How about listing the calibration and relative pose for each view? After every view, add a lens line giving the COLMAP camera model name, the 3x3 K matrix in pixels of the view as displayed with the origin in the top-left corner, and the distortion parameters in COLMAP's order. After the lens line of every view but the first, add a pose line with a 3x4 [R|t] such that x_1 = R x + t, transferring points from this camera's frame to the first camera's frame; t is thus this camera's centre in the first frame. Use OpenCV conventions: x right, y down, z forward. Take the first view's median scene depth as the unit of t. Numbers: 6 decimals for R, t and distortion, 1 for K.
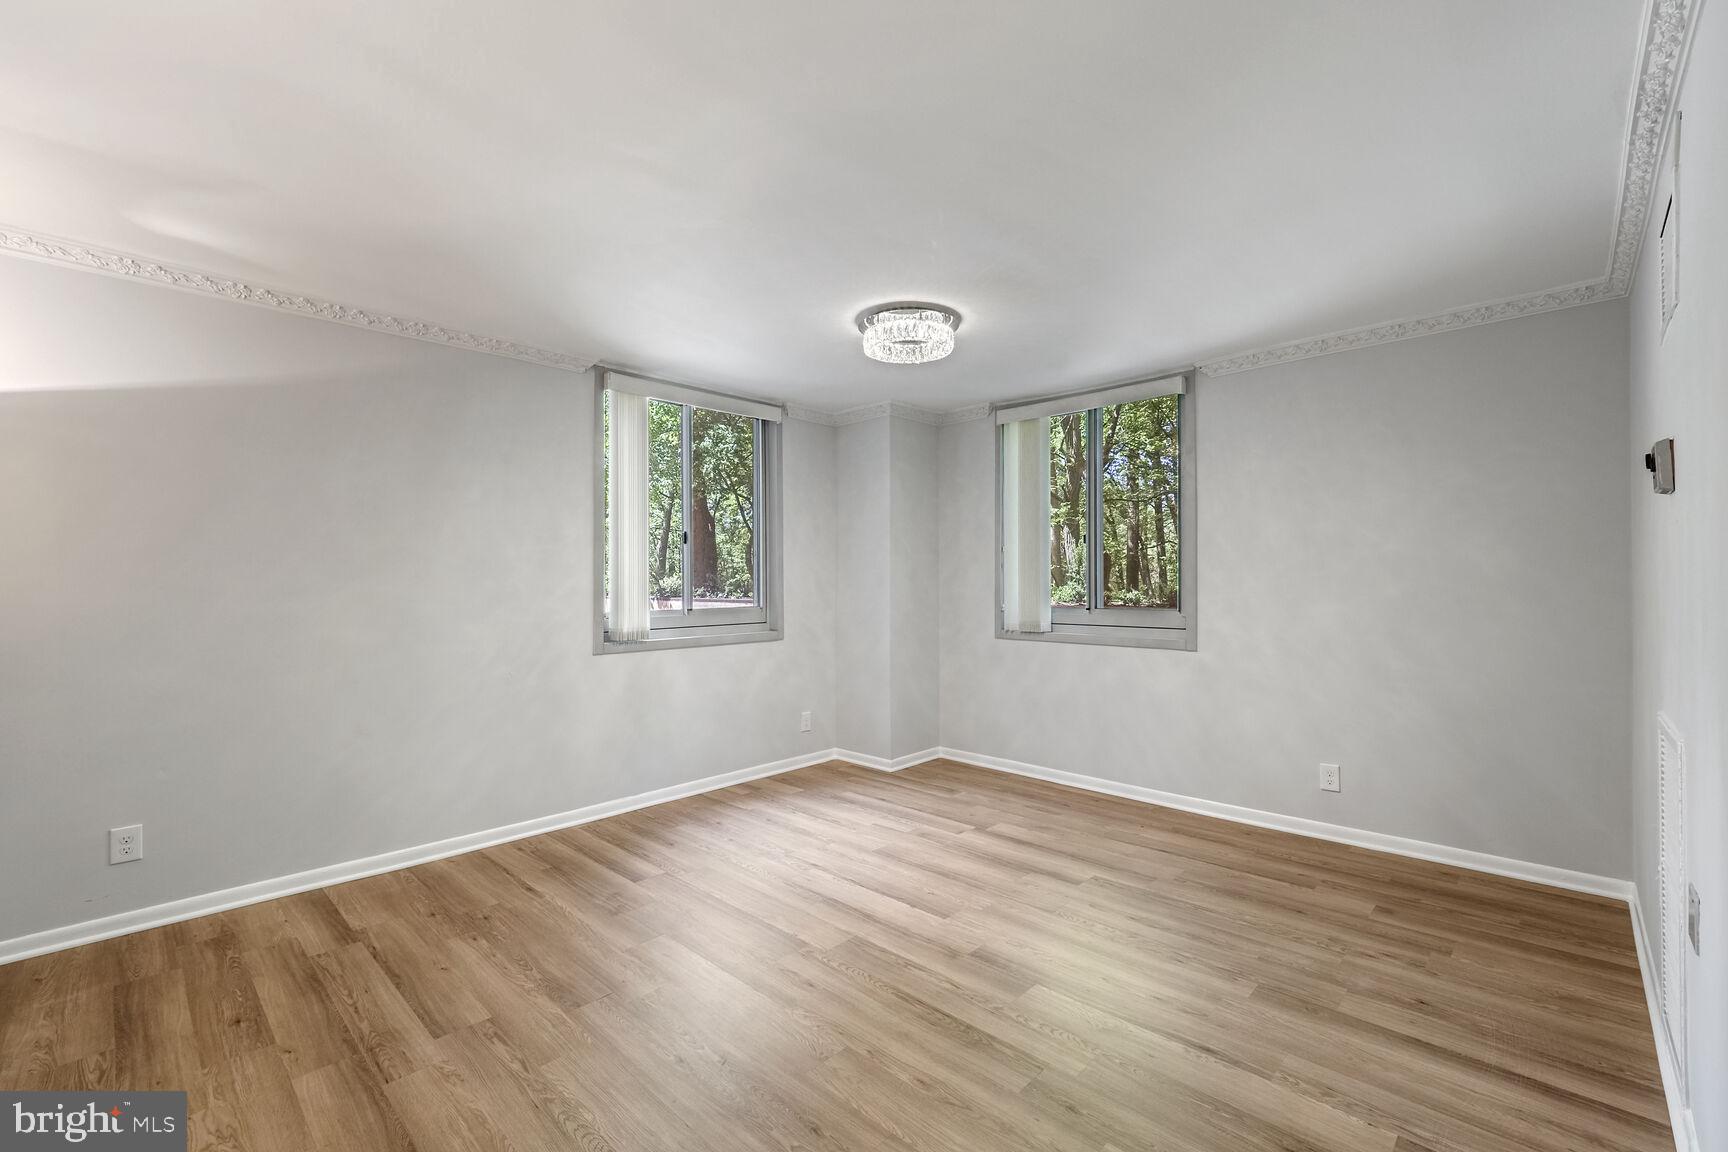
lens RADIAL K [[742.9, 0, 869.5], [0, 742.9, 571.8], [0, 0, 1]] dist [-0.001895, -0.000264]
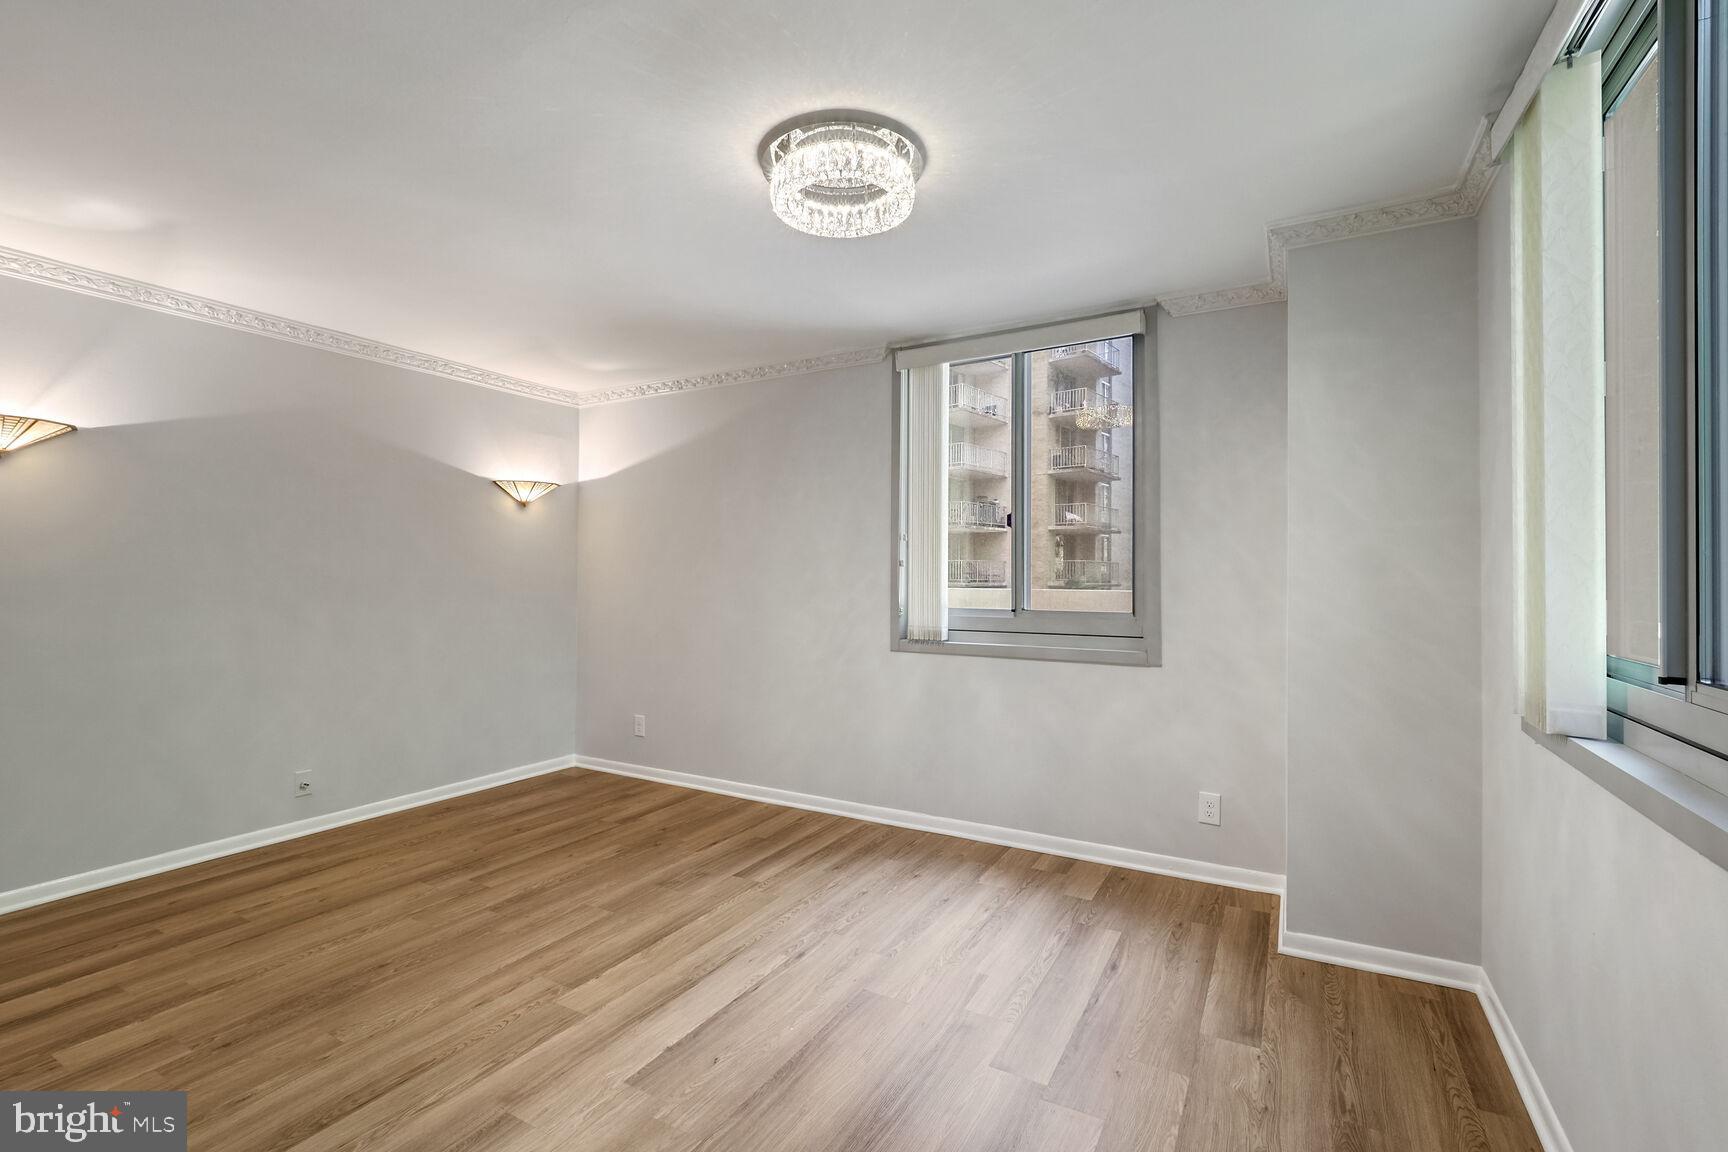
lens RADIAL K [[760.6, 0, 855.7], [0, 760.6, 566.1], [0, 0, 1]] dist [0.015079, -0.016518]
pose [[0.236549, -0.003842, -0.971612, 0.632773], [0.010018, 0.999949, -0.001515, 0.002676], [0.971568, -0.009375, 0.236576, 0.801968]]
